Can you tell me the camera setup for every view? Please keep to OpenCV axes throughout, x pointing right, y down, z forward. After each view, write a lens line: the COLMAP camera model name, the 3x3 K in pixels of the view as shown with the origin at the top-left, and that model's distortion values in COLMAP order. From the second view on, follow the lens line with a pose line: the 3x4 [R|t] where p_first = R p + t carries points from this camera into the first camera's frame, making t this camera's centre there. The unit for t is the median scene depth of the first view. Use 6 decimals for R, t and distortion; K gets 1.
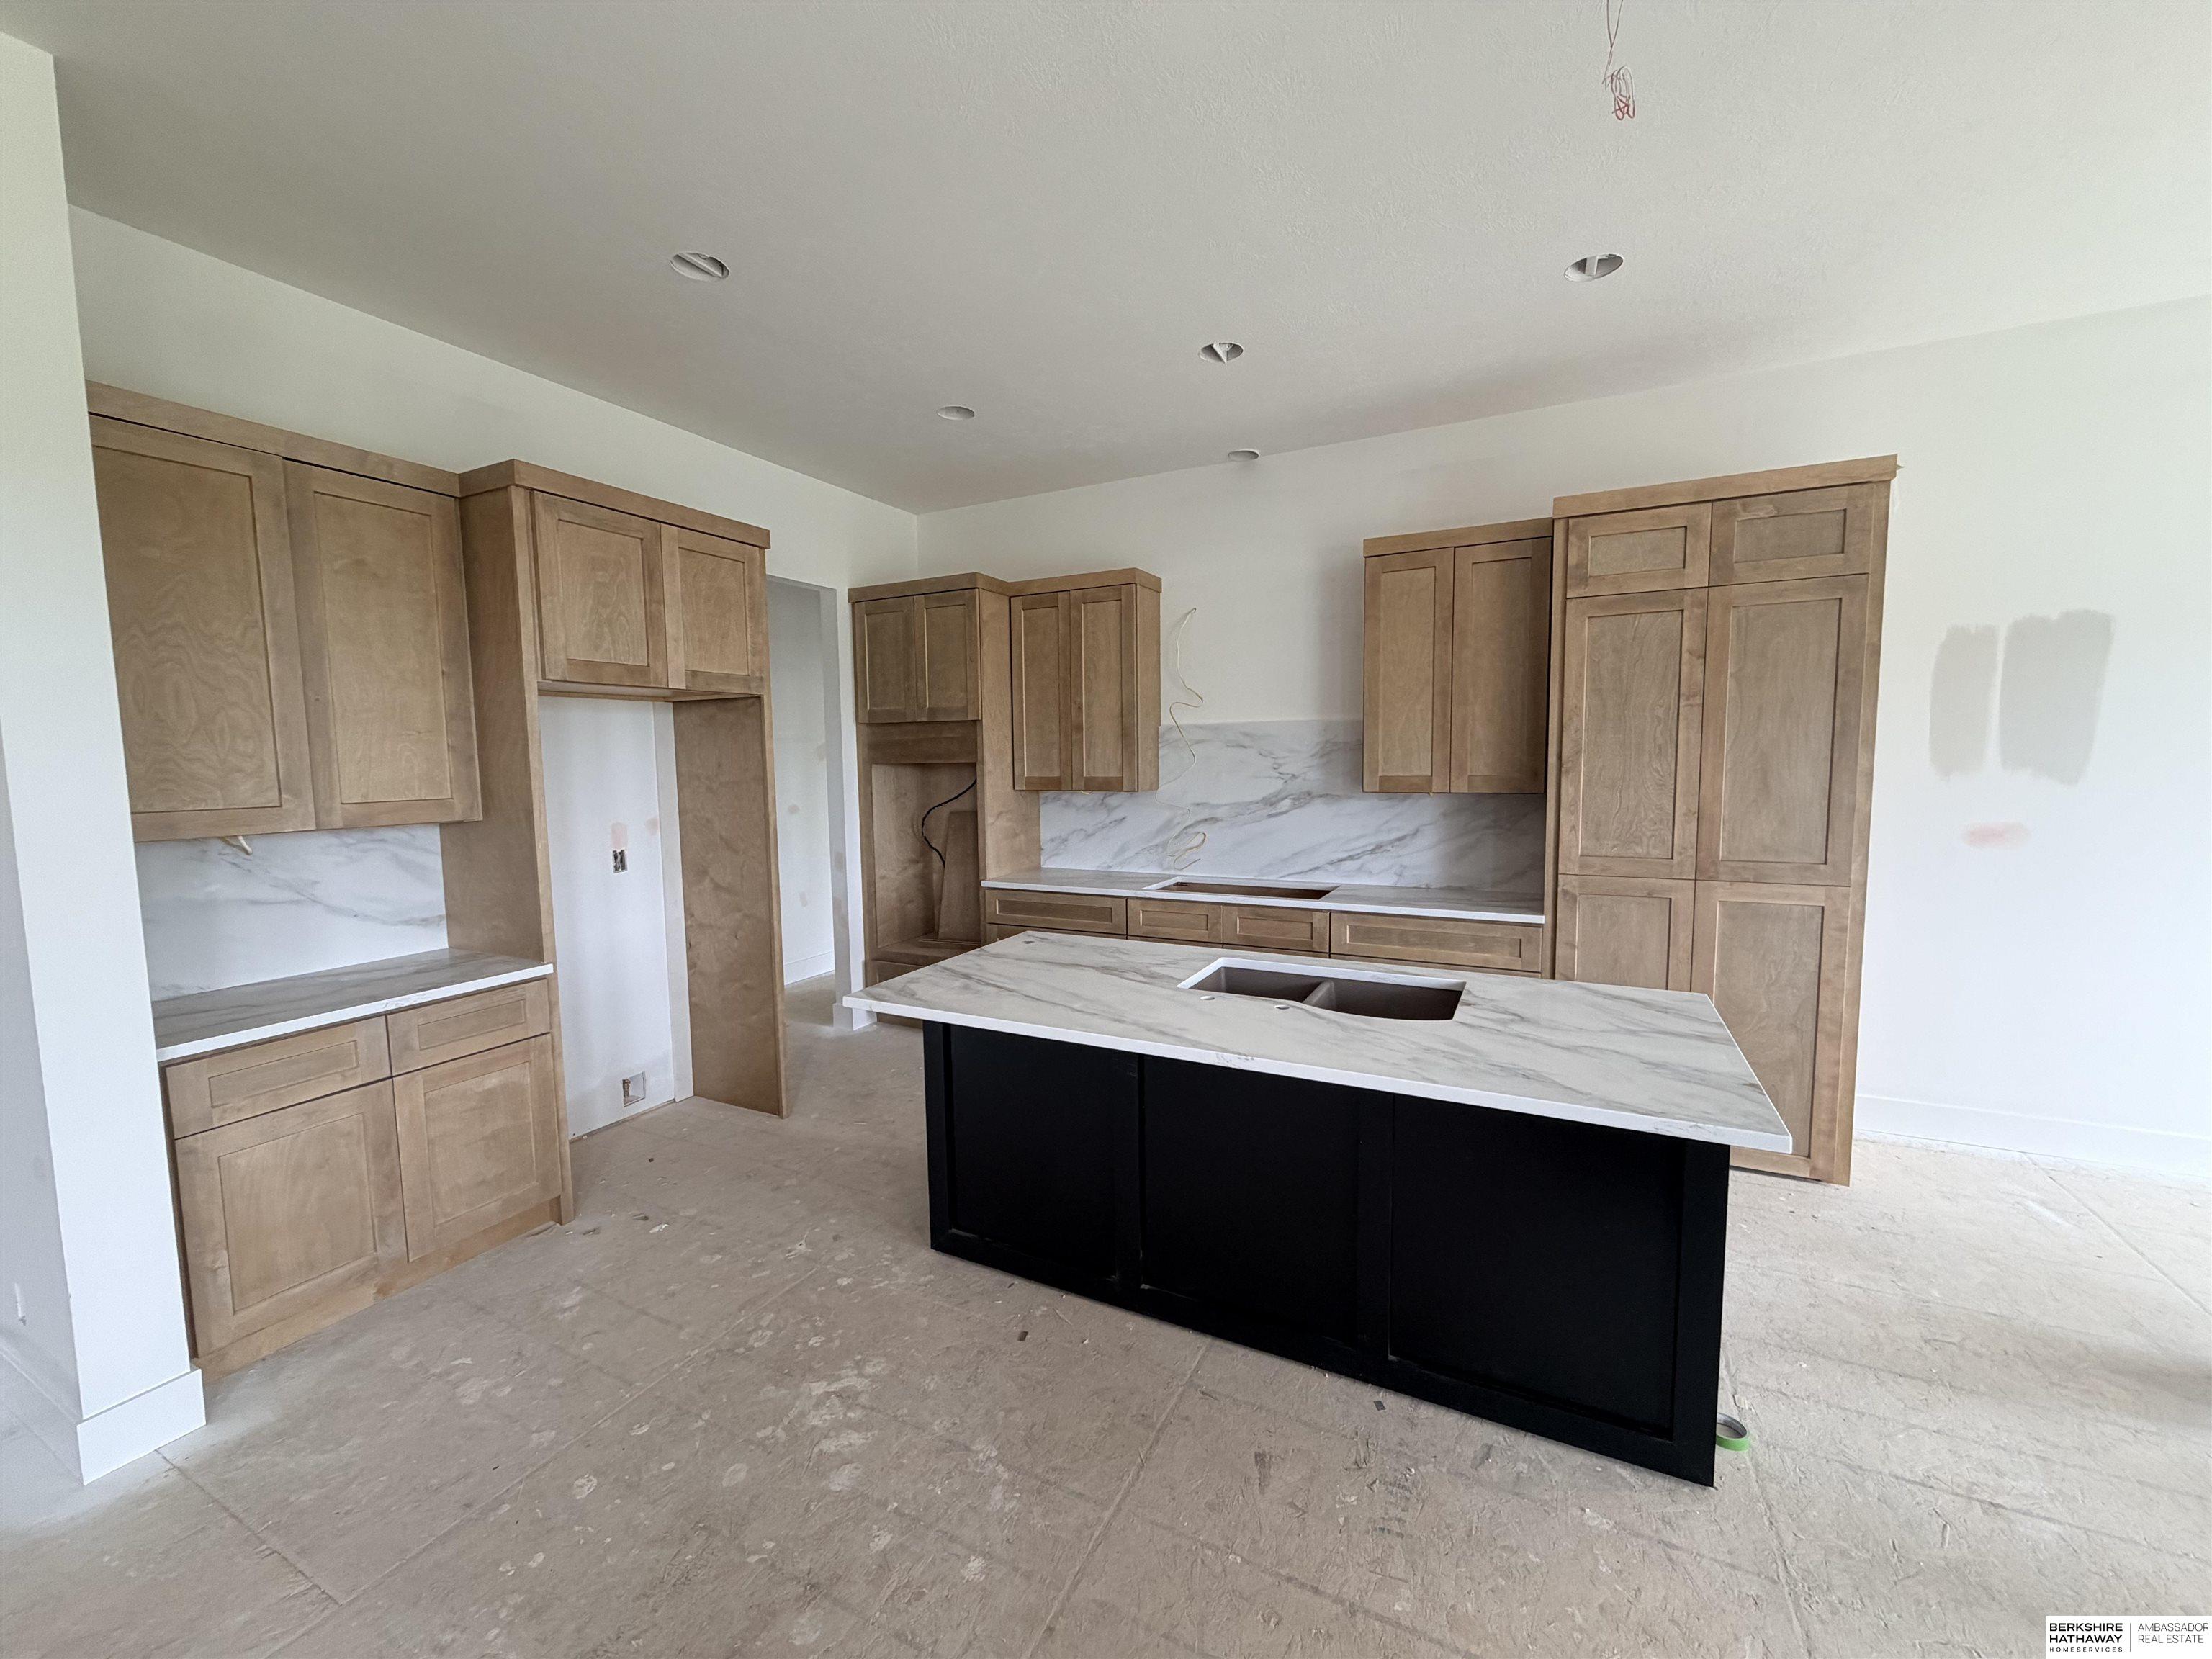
lens RADIAL K [[880.8, 0, 1102.7], [0, 880.8, 832.4], [0, 0, 1]] dist [0.001546, -0.000731]
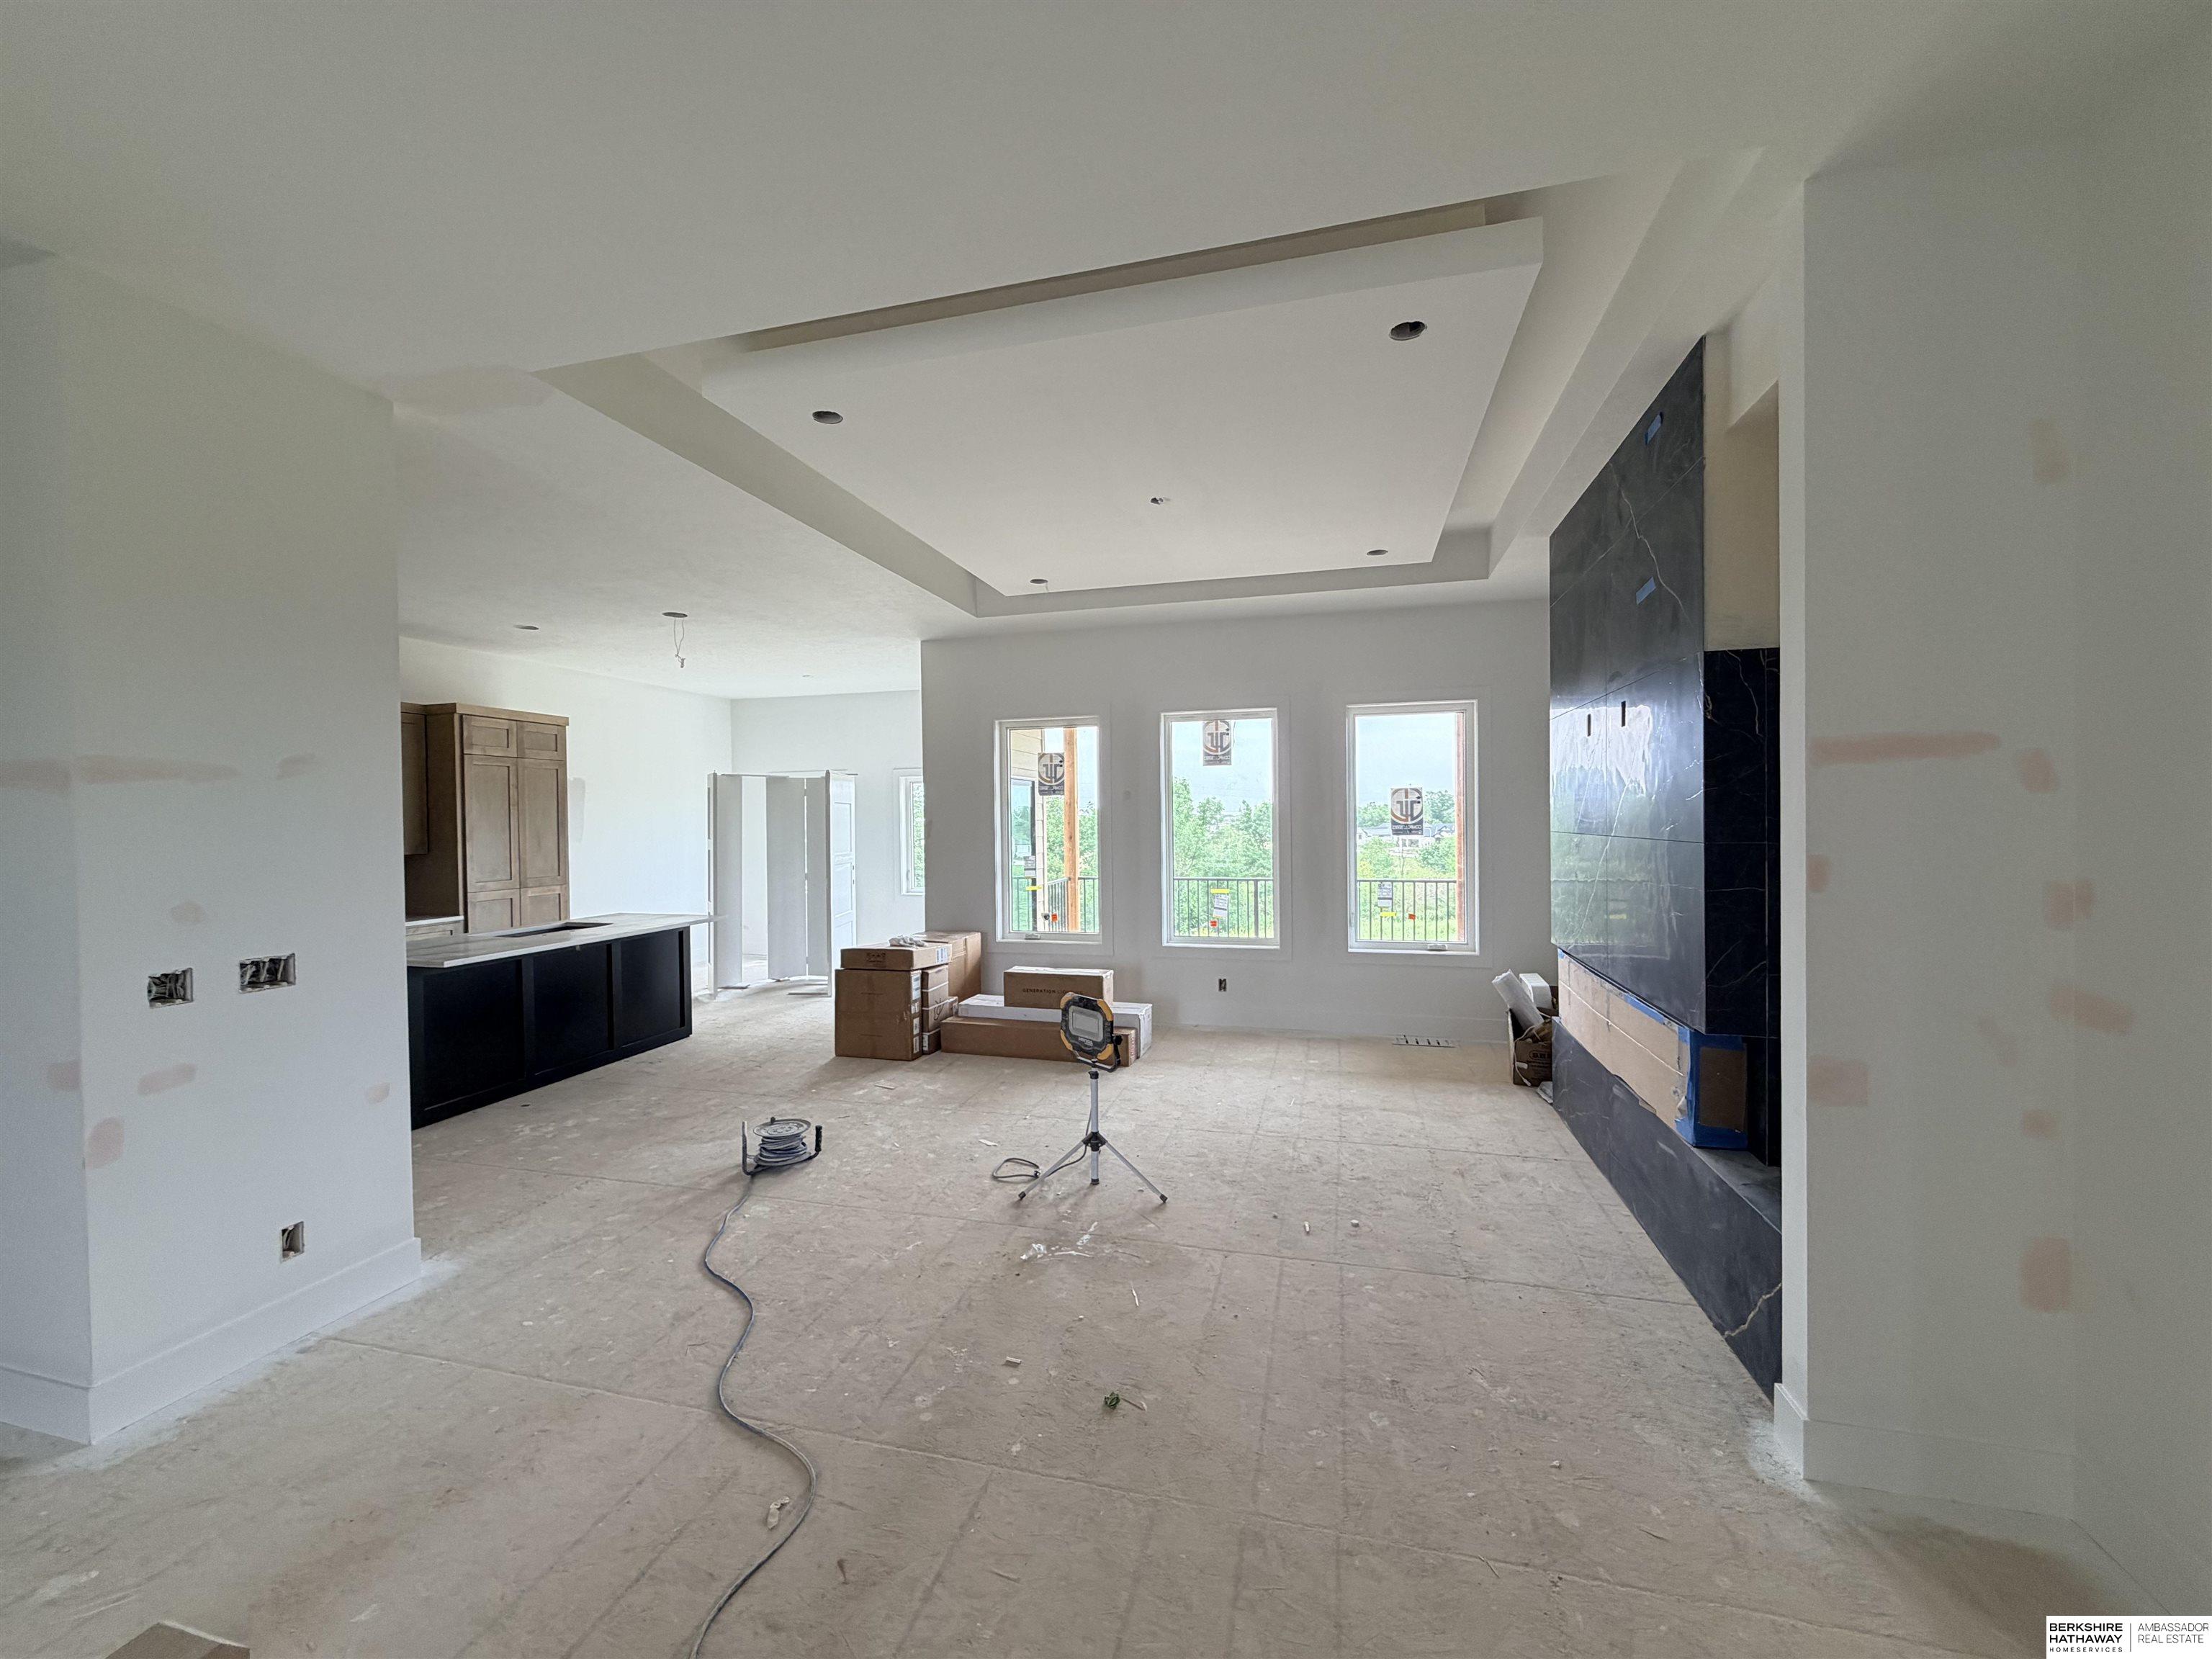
lens RADIAL K [[880.8, 0, 1099.7], [0, 880.8, 829.9], [0, 0, 1]] dist [0.001546, -0.000731]
pose [[-0.204568, 0.003086, 0.978848, -1.747250], [0.100028, 0.994826, 0.017769, 0.014232], [-0.973728, 0.101547, -0.203818, 0.023502]]
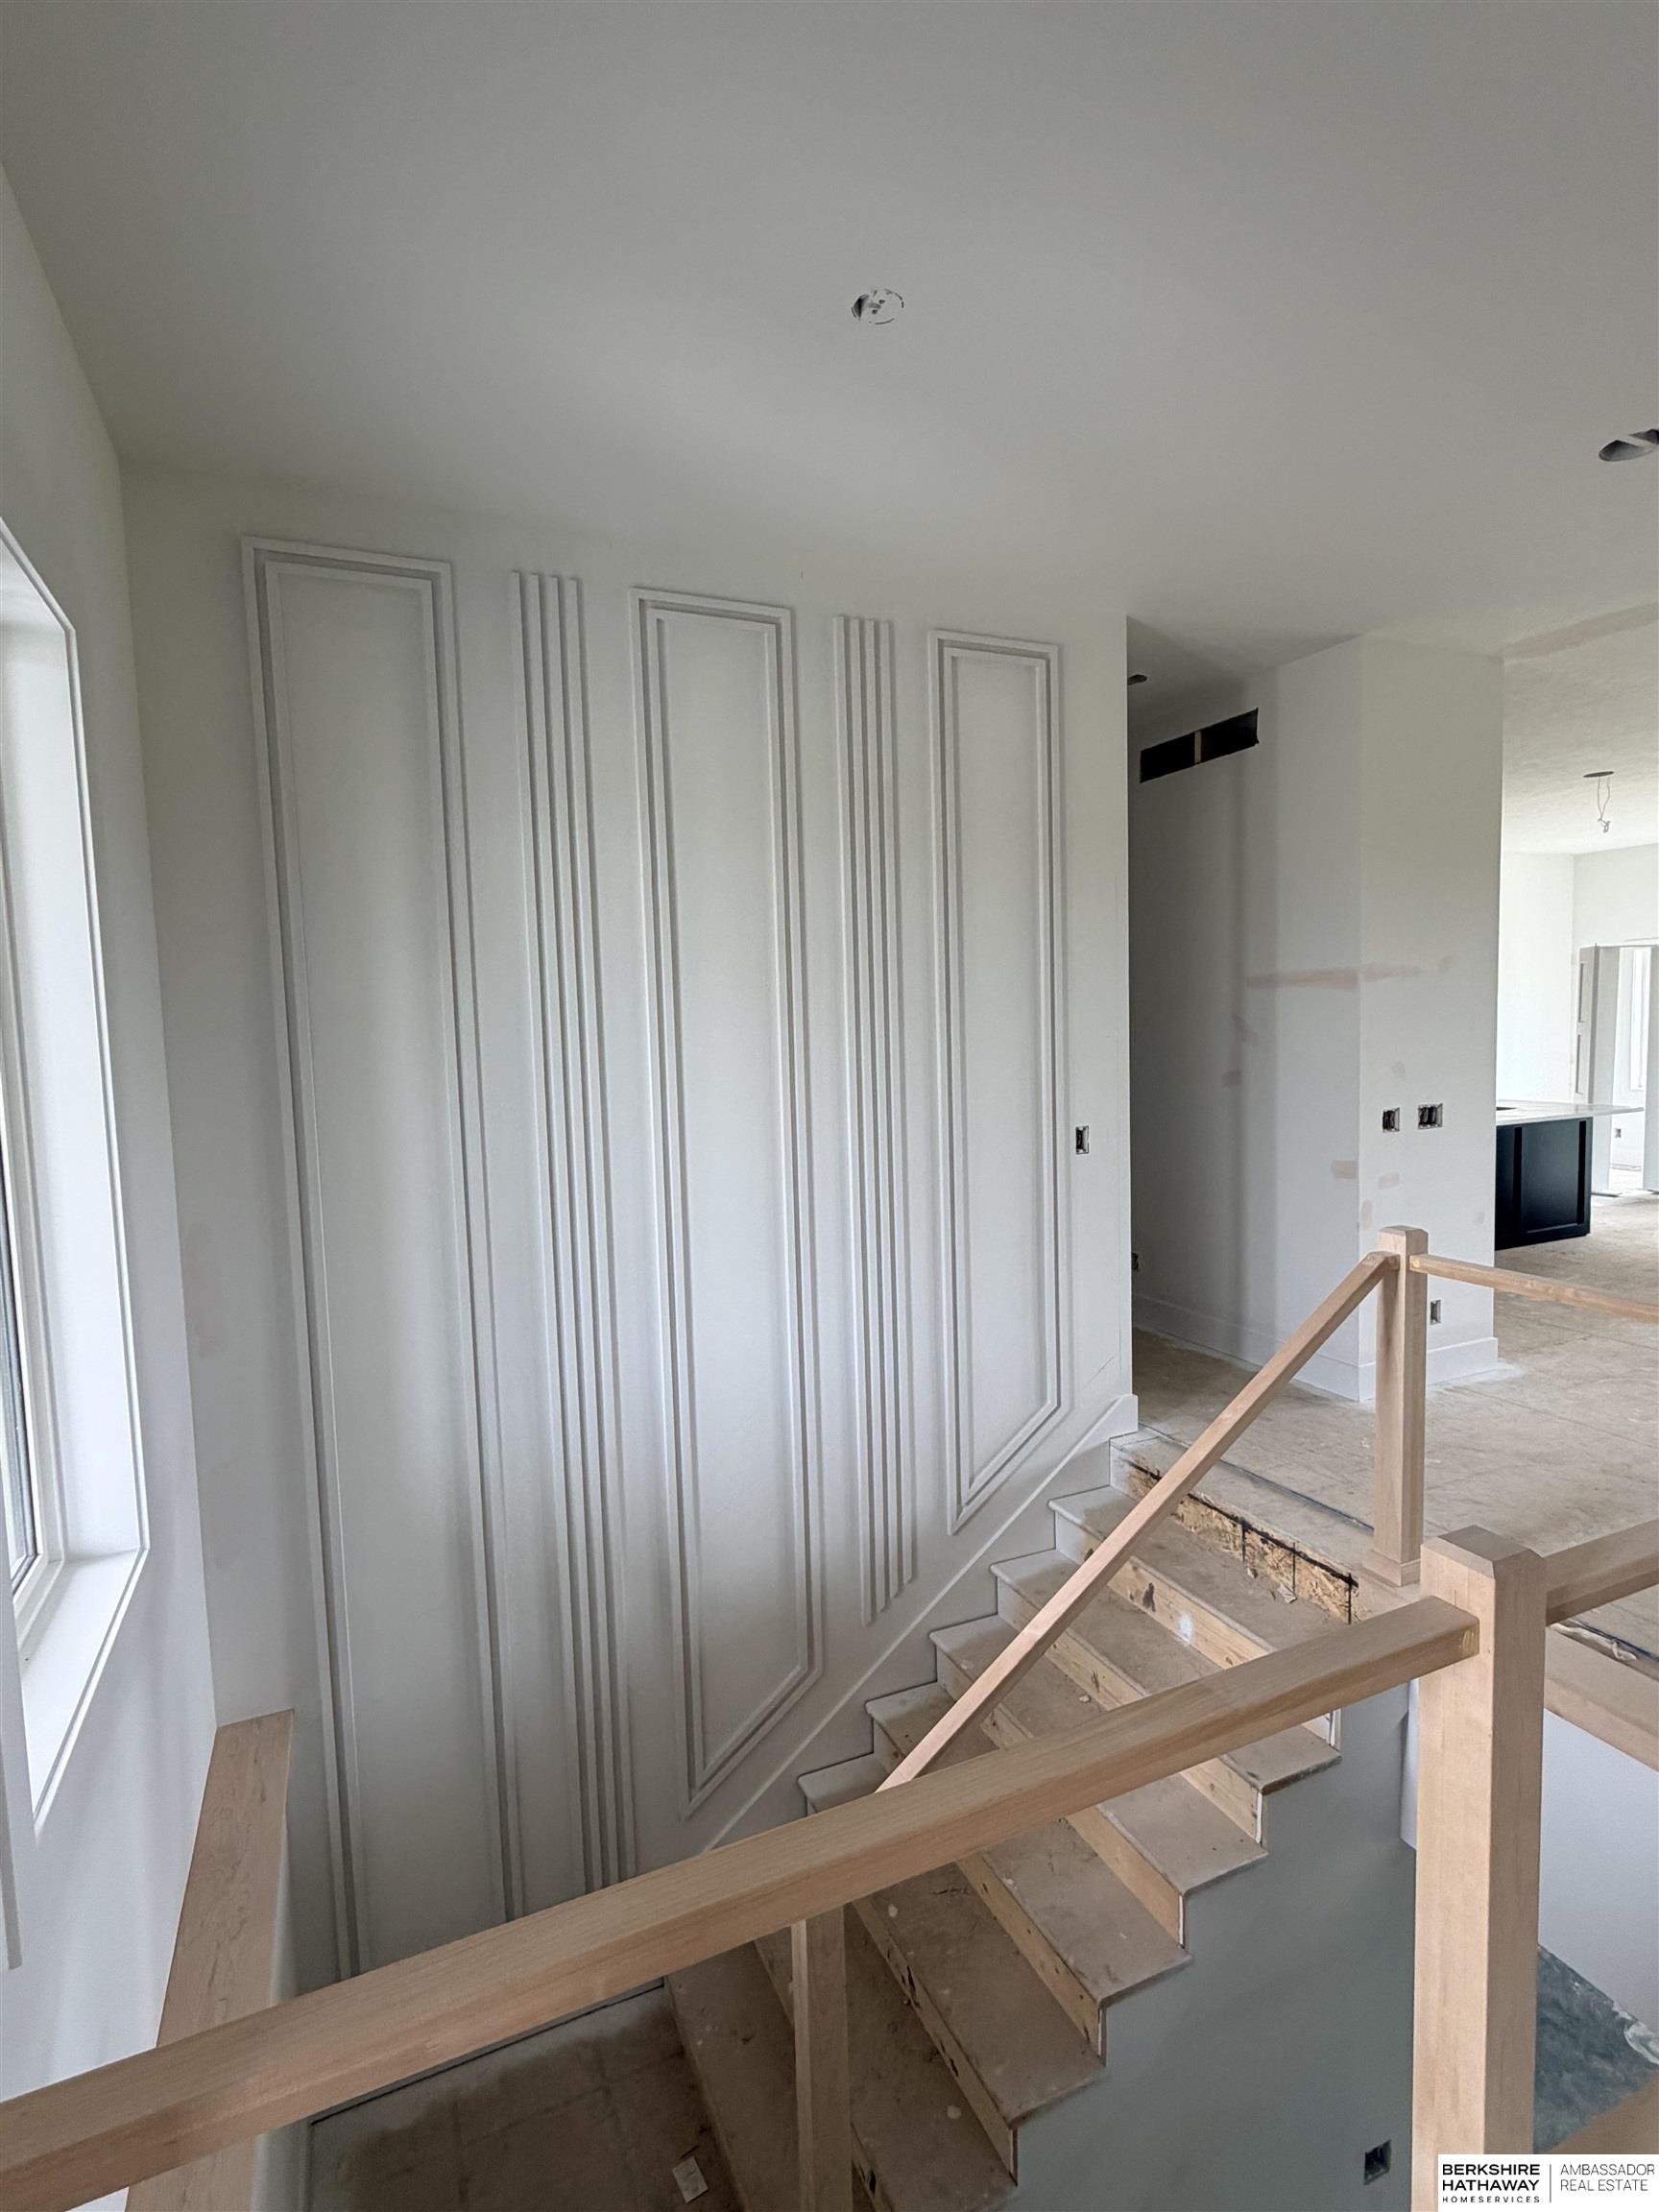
lens RADIAL K [[1073.8, 0, 825.6], [0, 1073.8, 1111.1], [0, 0, 1]] dist [0.000062, -0.000274]
pose [[0.636507, -0.067461, 0.768315, -2.330798], [0.089535, 0.995895, 0.013268, -0.010200], [-0.766057, 0.060345, 0.639934, 0.332997]]
